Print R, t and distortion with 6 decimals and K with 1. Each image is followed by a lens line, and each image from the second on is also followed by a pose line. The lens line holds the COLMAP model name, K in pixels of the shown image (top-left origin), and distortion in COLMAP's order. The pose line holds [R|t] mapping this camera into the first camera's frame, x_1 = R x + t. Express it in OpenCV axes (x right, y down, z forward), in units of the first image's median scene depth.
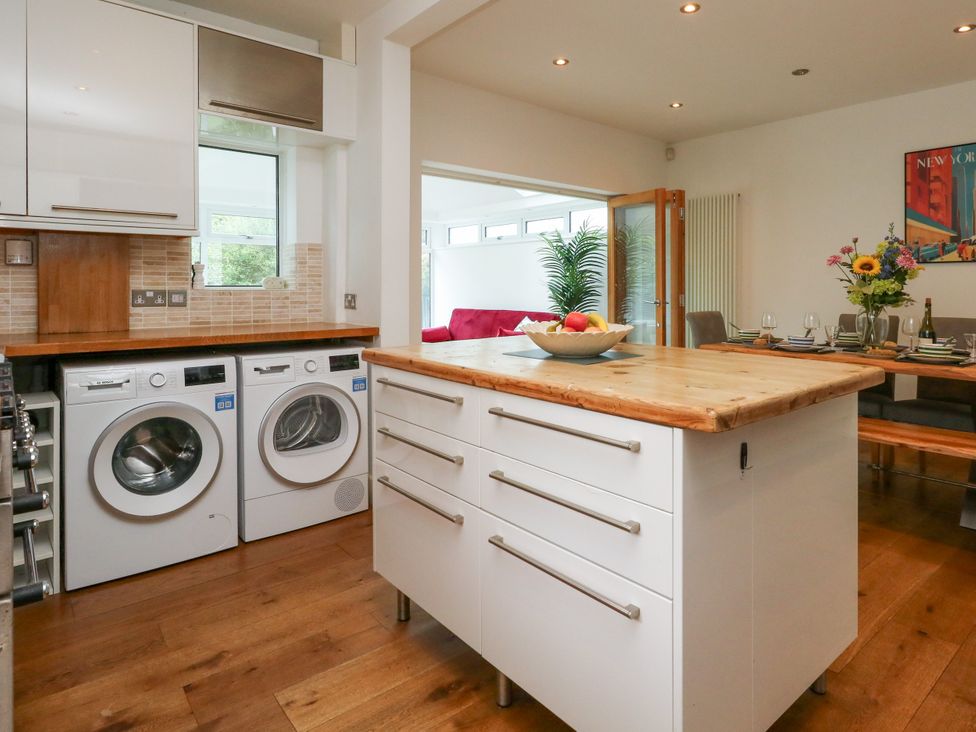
lens RADIAL K [[584.4, 0, 521.4], [0, 584.4, 291.1], [0, 0, 1]] dist [0.001849, -0.000852]
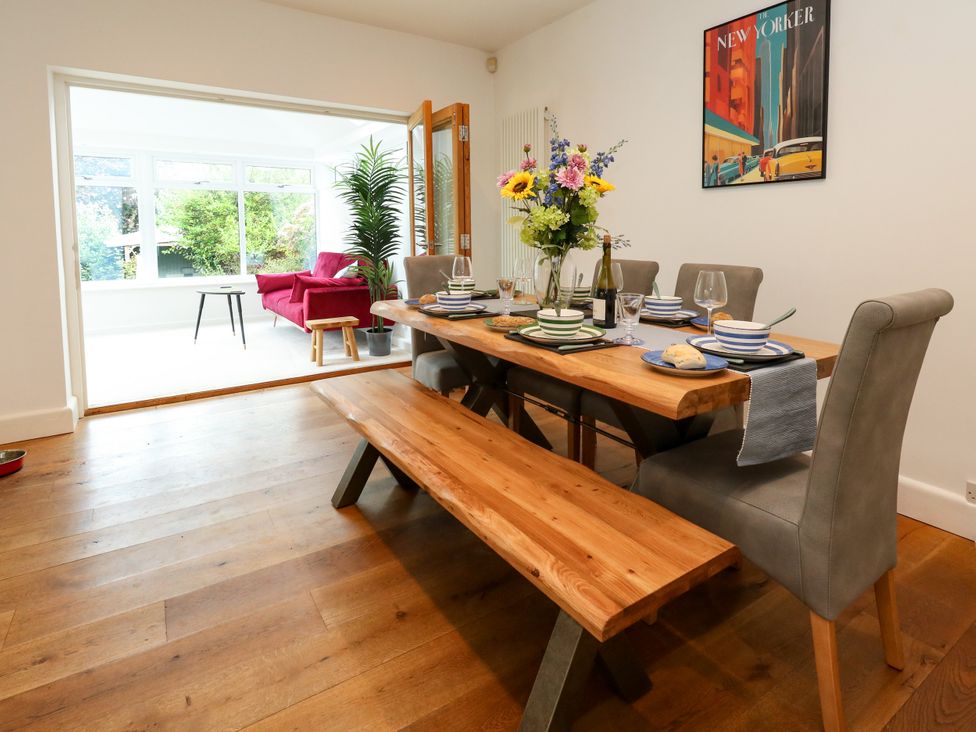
lens RADIAL K [[540.2, 0, 507.2], [0, 540.2, 267.5], [0, 0, 1]] dist [0.002504, -0.001572]
pose [[0.992337, 0.001021, -0.123558, 0.514935], [0.006370, 0.998214, 0.059401, 0.009422], [0.123398, -0.059733, 0.990558, 0.316531]]
